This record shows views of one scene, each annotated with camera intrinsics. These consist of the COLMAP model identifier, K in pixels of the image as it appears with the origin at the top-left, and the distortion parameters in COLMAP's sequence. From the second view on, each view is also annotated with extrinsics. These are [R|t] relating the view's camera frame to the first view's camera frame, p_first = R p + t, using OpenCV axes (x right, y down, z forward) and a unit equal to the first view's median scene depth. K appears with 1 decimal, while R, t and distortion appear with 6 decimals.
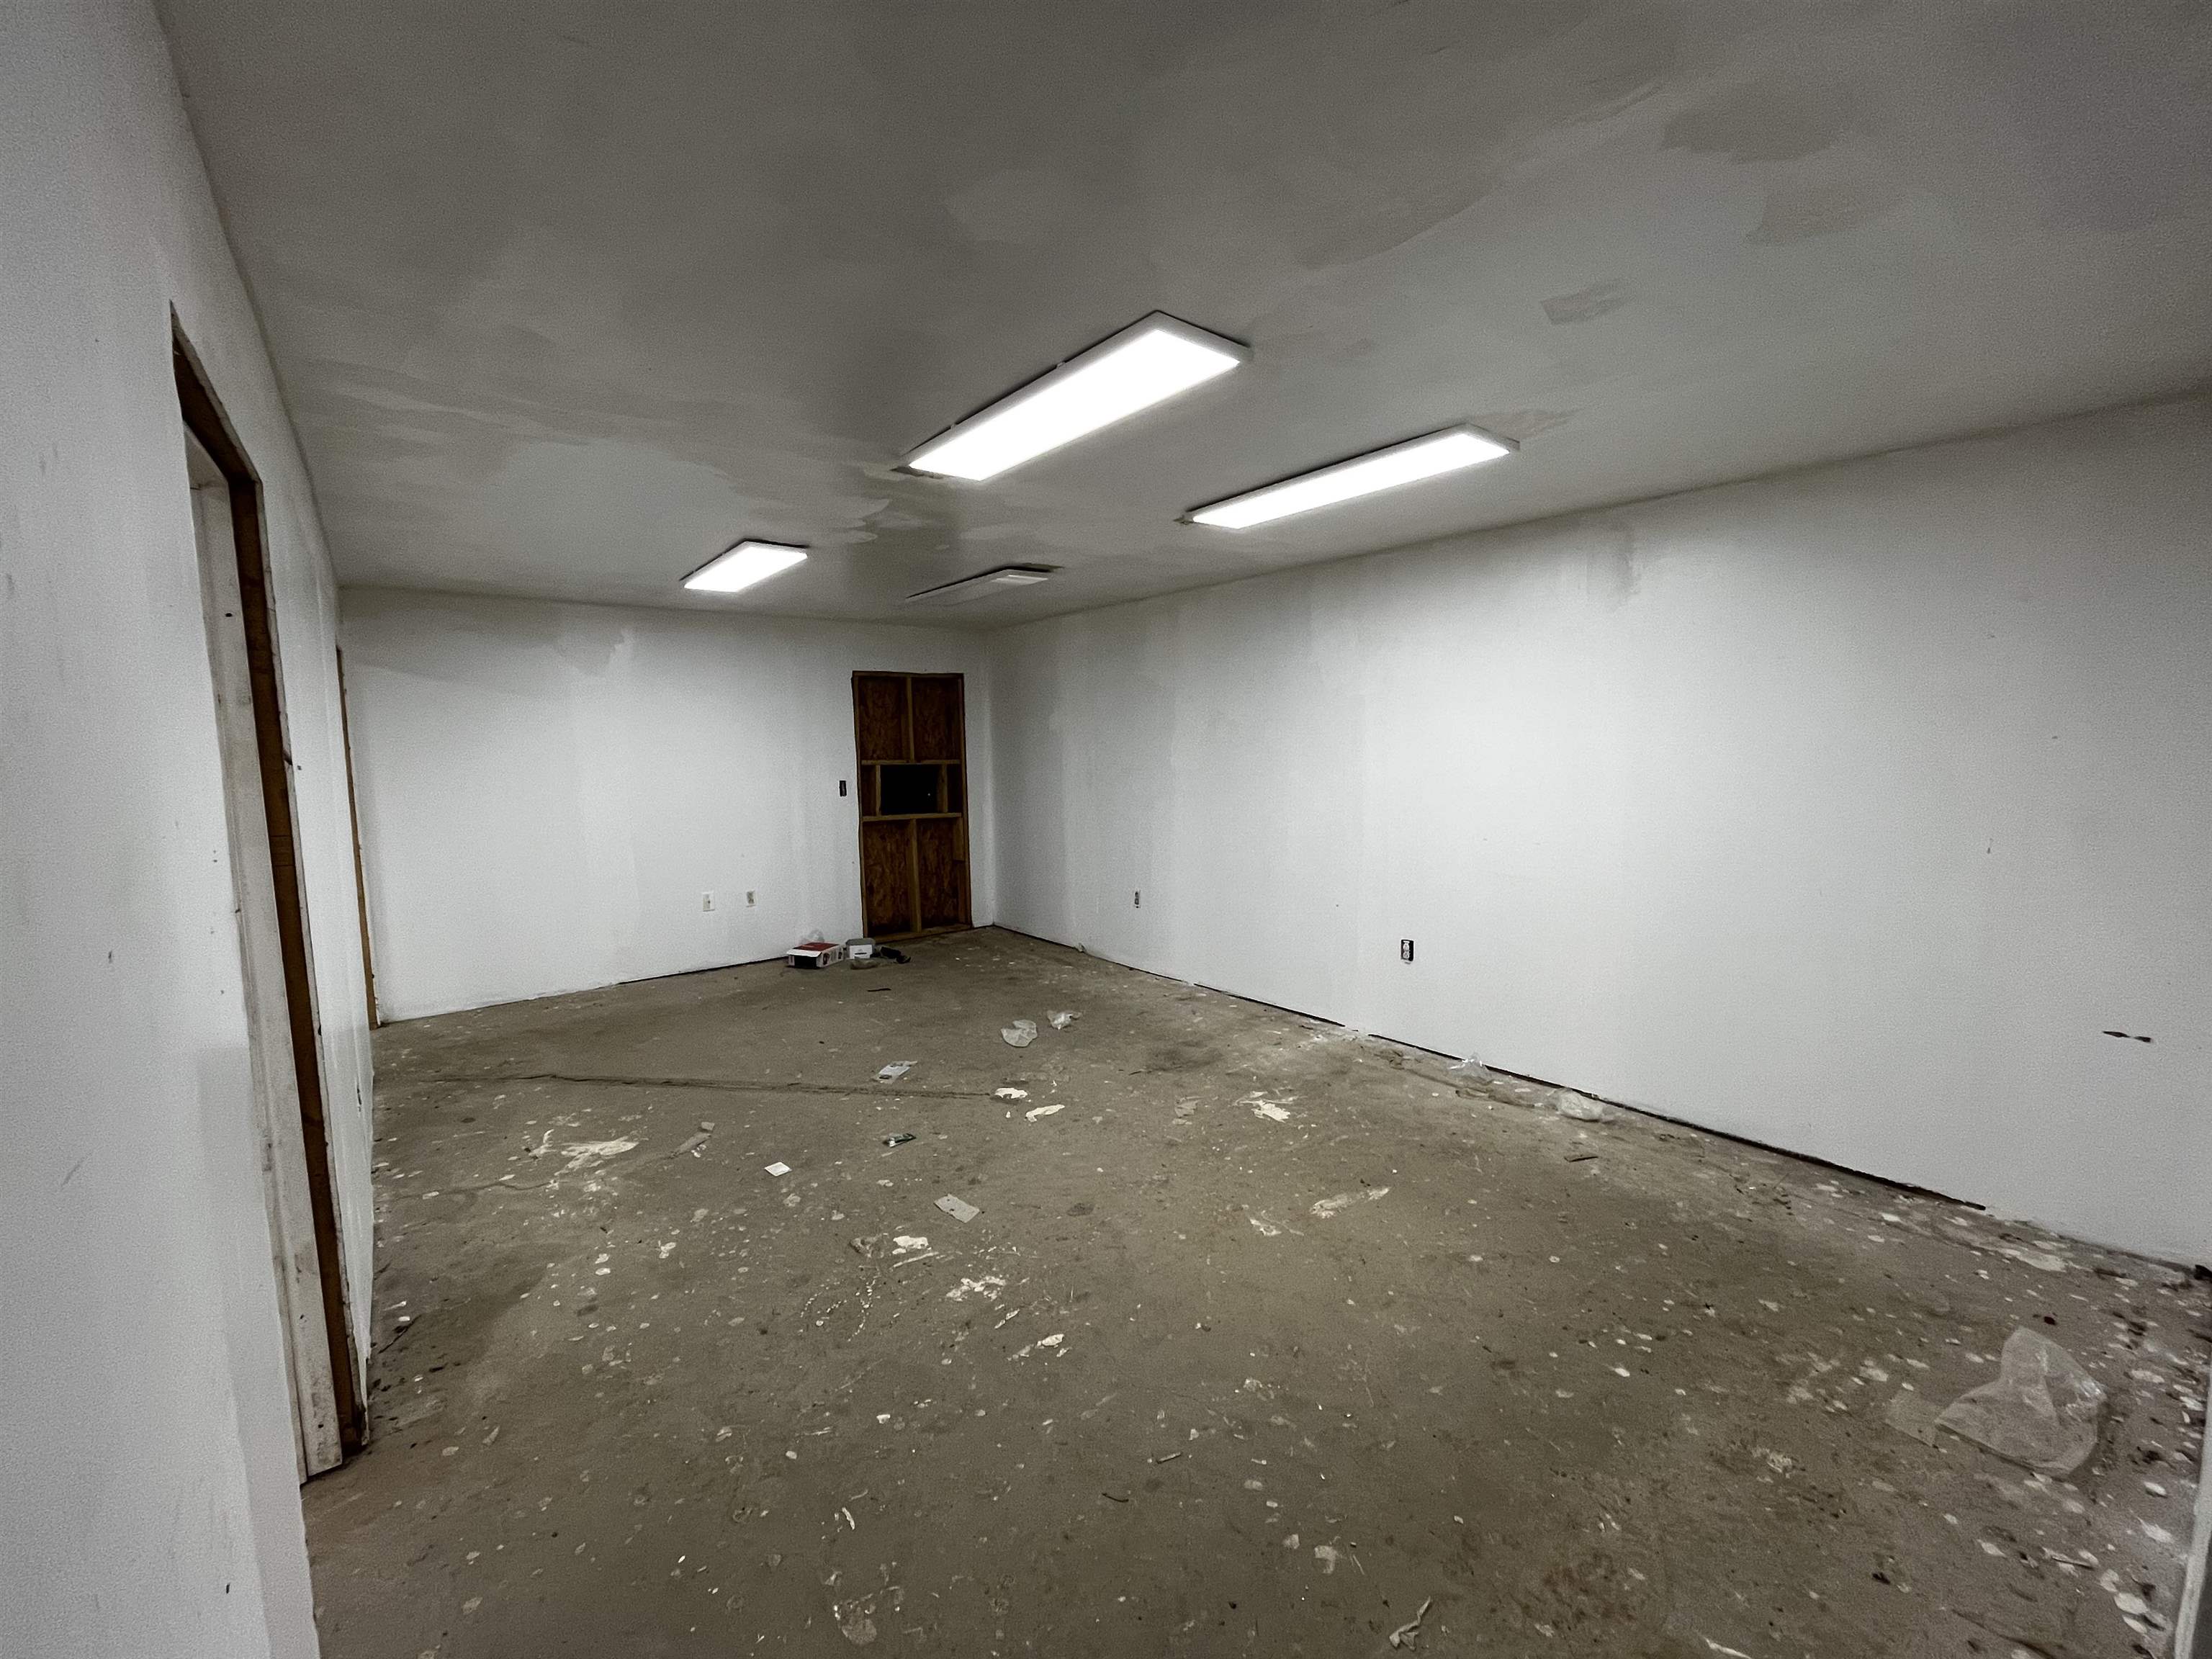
lens RADIAL K [[908.0, 0, 1104.3], [0, 908.0, 842.8], [0, 0, 1]] dist [-0.002578, -0.000477]
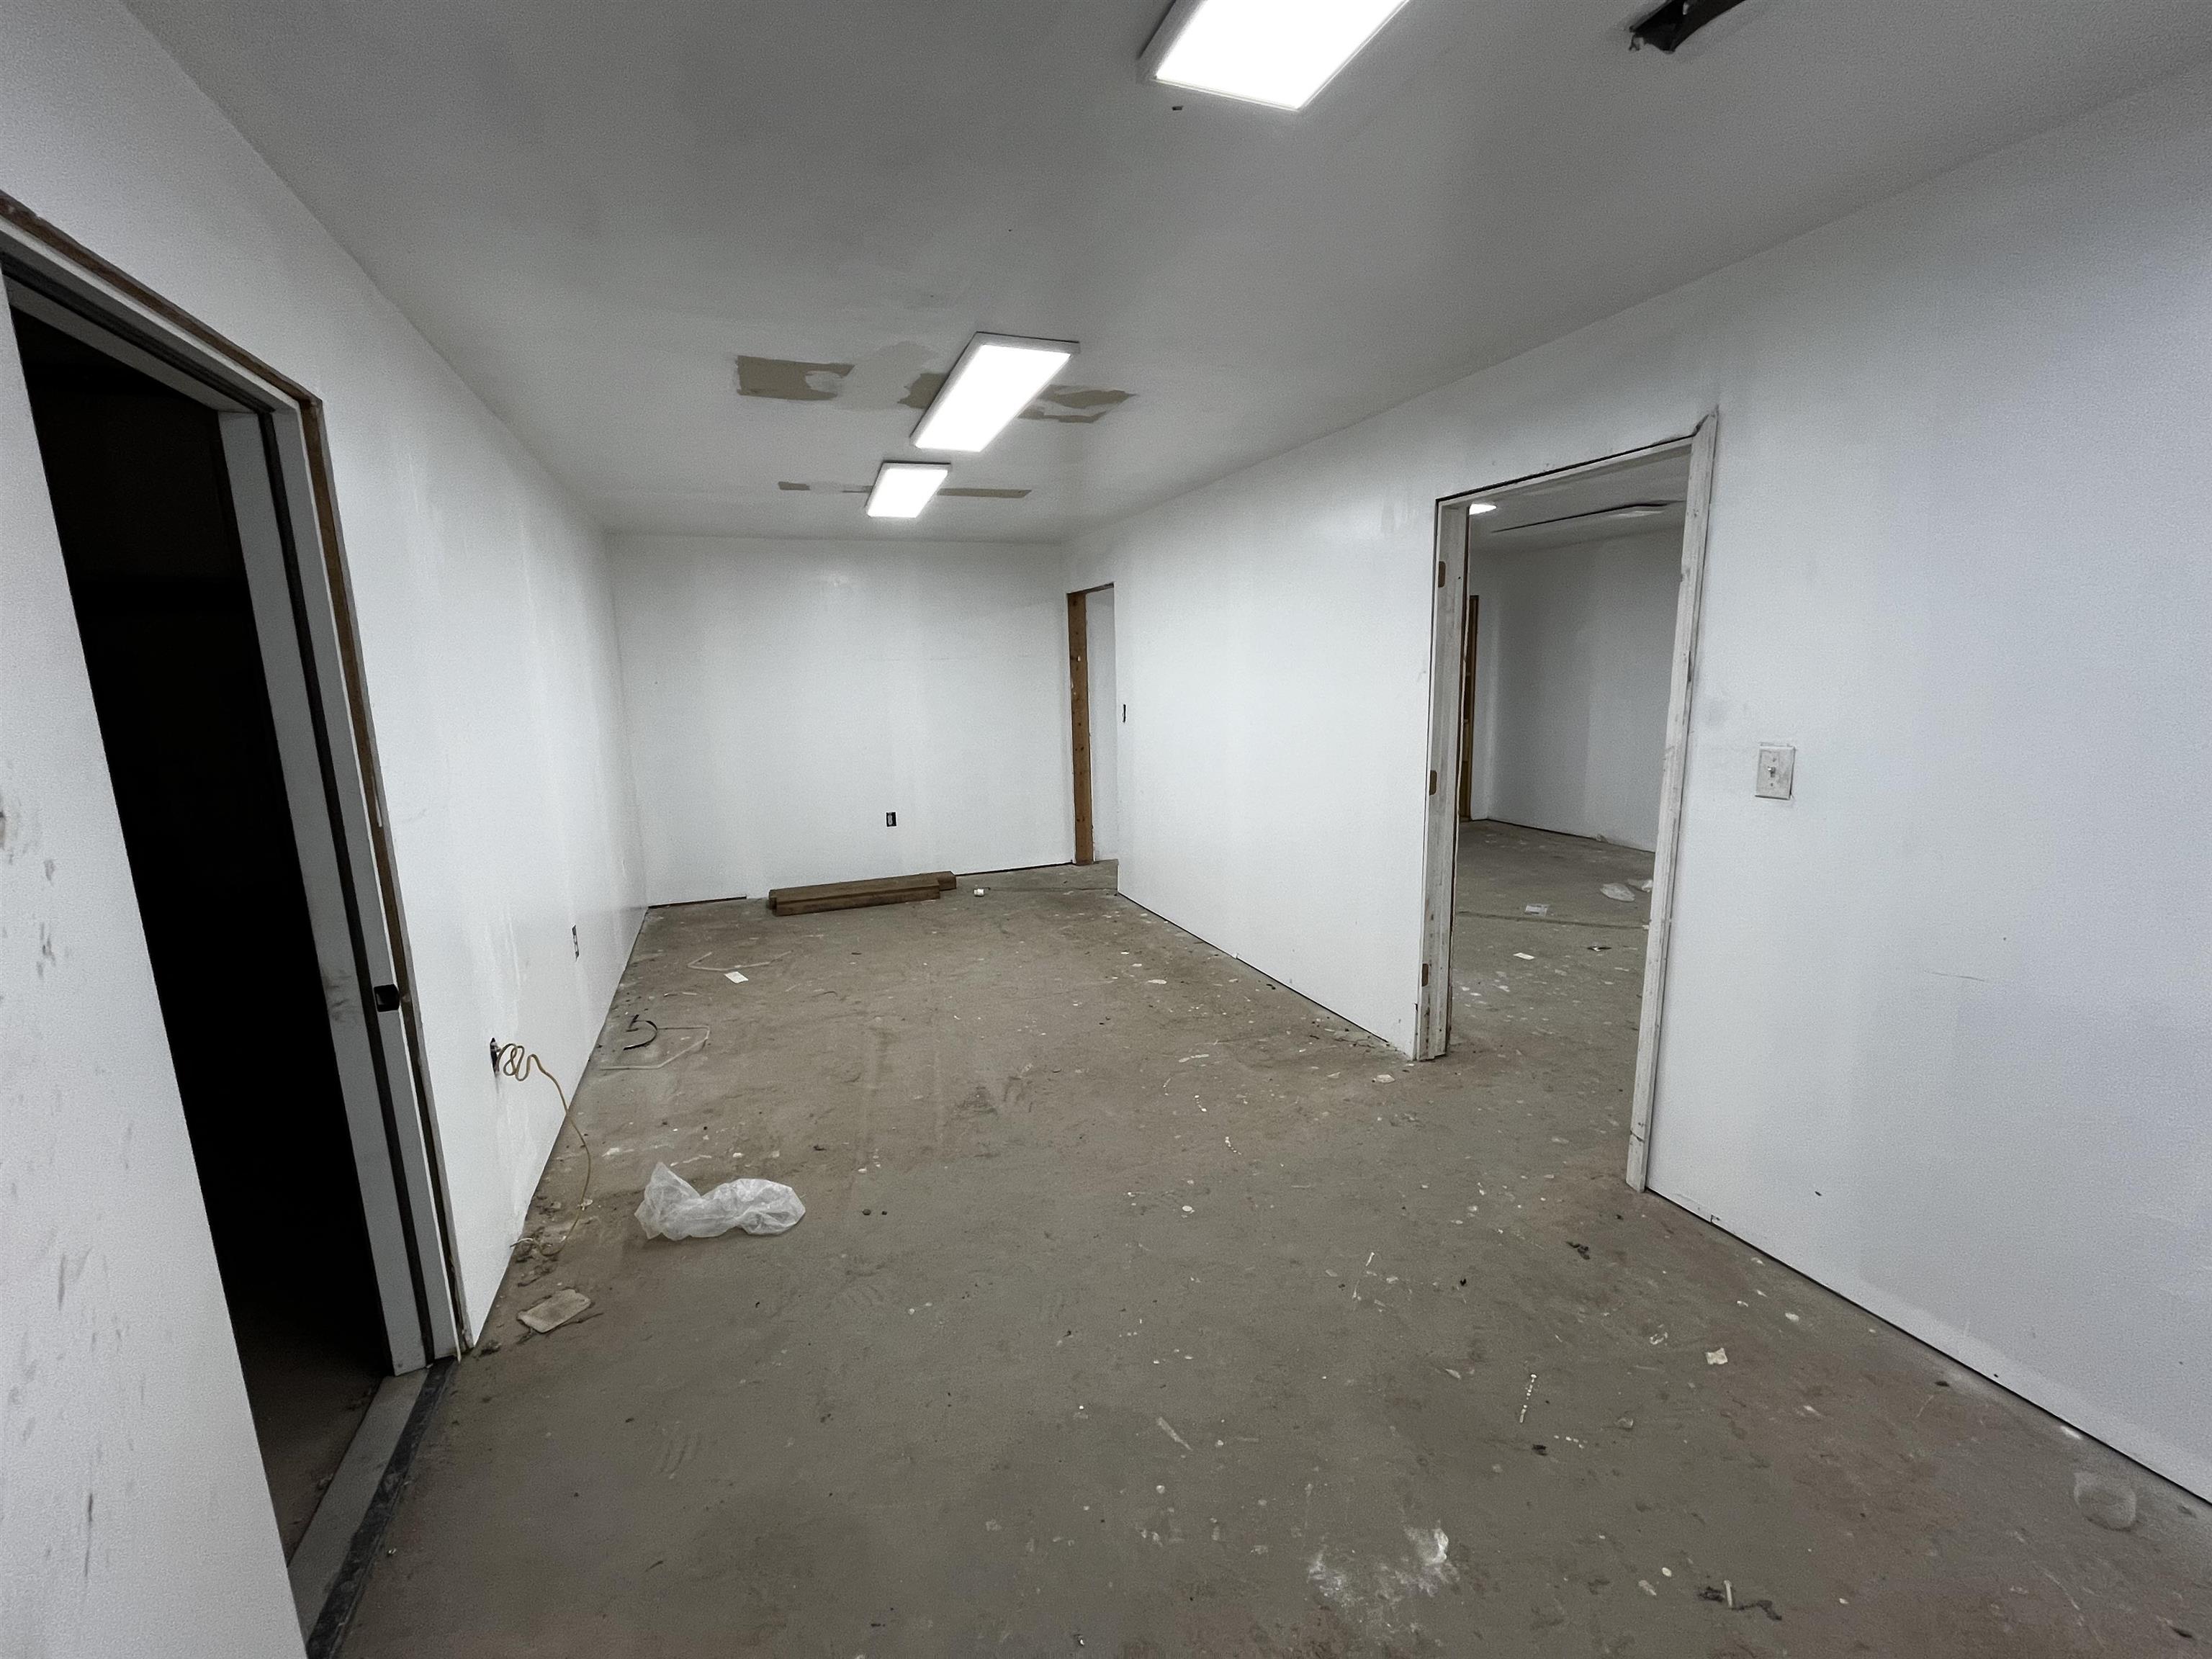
lens RADIAL K [[908.0, 0, 1106.8], [0, 908.0, 829.5], [0, 0, 1]] dist [-0.002578, -0.000477]
pose [[0.955525, 0.040138, -0.292165, -0.447479], [-0.019575, 0.997142, 0.072969, 0.055143], [0.294259, -0.064005, 0.953580, -0.413688]]
